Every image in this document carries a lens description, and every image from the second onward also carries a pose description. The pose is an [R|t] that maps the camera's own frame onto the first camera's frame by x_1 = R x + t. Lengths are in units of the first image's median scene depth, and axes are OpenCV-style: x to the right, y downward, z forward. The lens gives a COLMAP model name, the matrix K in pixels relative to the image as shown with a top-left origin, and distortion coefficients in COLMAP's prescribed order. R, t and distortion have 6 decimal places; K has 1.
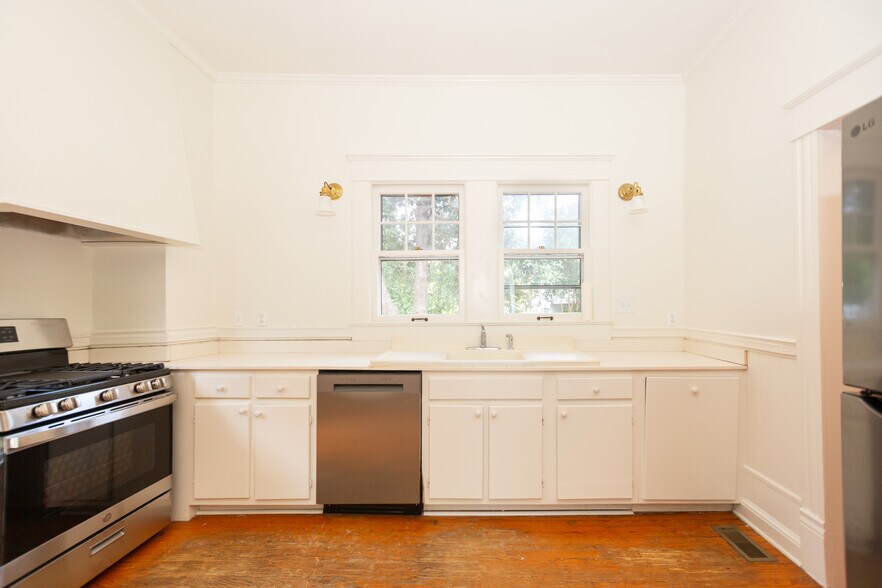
lens RADIAL K [[374.8, 0, 480.7], [0, 374.8, 302.3], [0, 0, 1]] dist [0.006167, 0.000447]
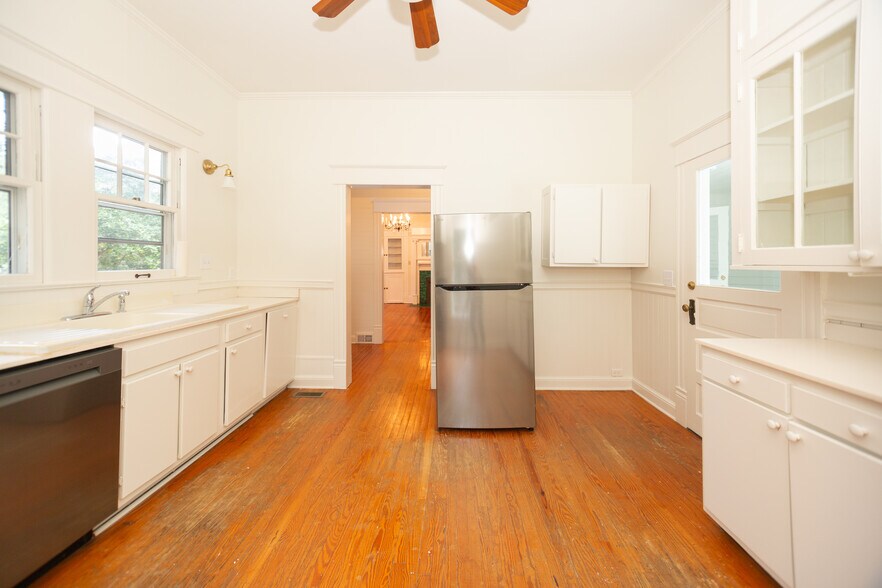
lens RADIAL K [[346.0, 0, 442.1], [0, 346.0, 261.8], [0, 0, 1]] dist [0.001861, 0.000741]
pose [[0.033102, 0.008666, 0.999414, -0.883473], [-0.013462, 0.999876, -0.008224, 0.005632], [-0.999361, -0.013182, 0.033214, 0.293437]]
